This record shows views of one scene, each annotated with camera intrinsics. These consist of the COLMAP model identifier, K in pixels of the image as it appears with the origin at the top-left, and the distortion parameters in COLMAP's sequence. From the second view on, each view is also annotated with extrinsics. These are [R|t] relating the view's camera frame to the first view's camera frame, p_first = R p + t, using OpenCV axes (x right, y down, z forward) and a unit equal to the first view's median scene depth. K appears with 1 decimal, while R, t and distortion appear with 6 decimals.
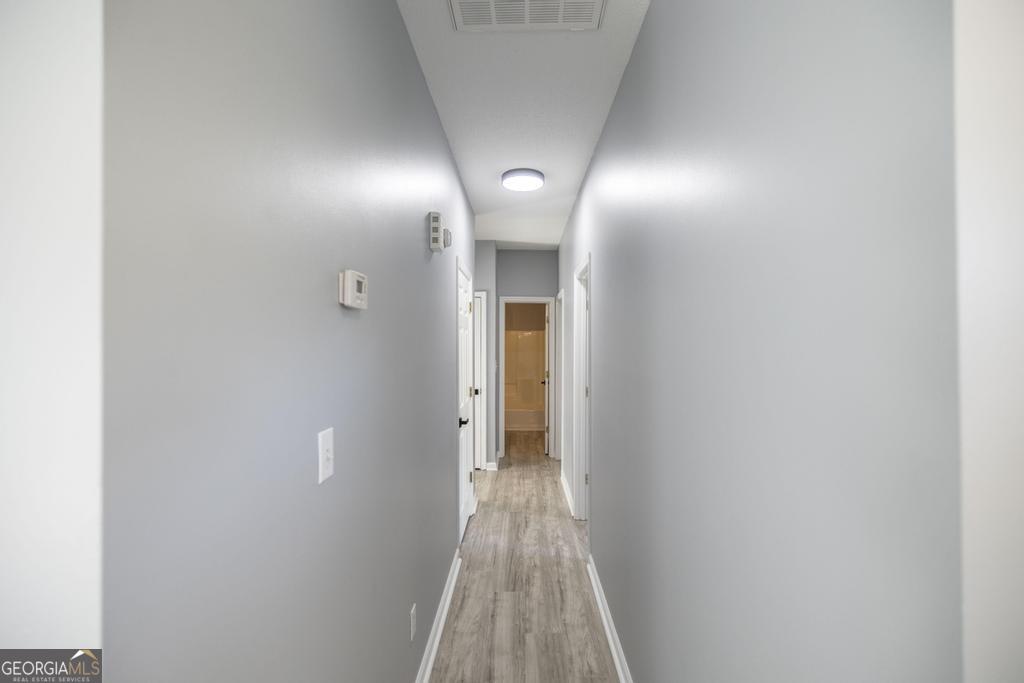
lens RADIAL K [[435.8, 0, 510.0], [0, 435.8, 342.2], [0, 0, 1]] dist [0.000075, -0.000337]
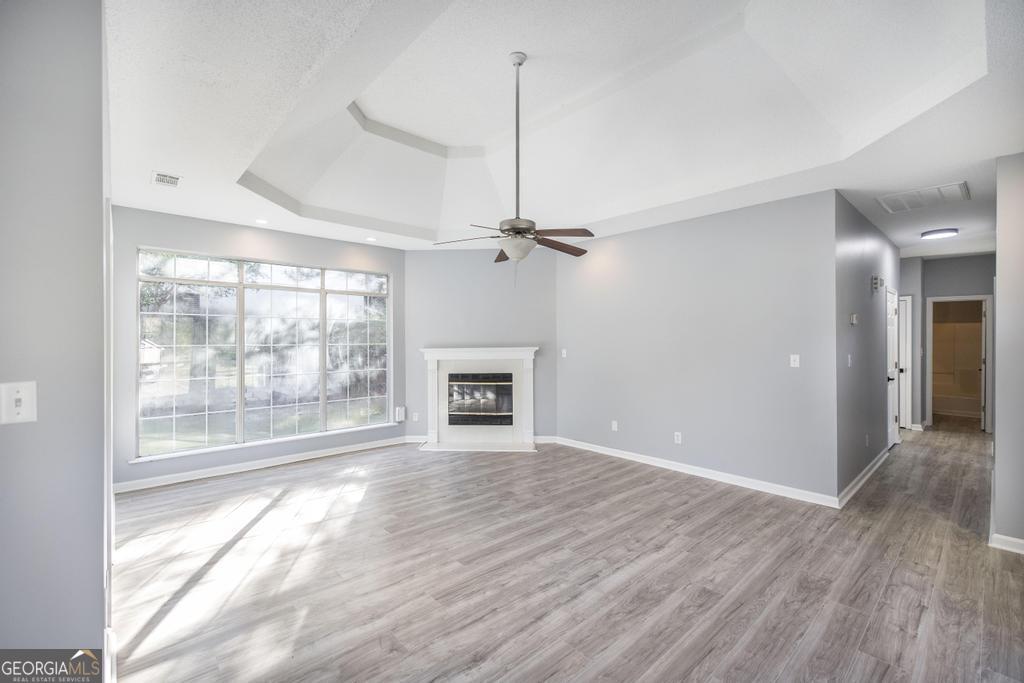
lens RADIAL K [[435.8, 0, 506.7], [0, 435.8, 342.2], [0, 0, 1]] dist [0.000075, -0.000337]
pose [[0.685217, 0.000298, -0.728339, 0.068251], [0.005193, 0.999973, 0.005295, 0.011461], [0.728320, -0.007410, 0.685197, -0.817285]]
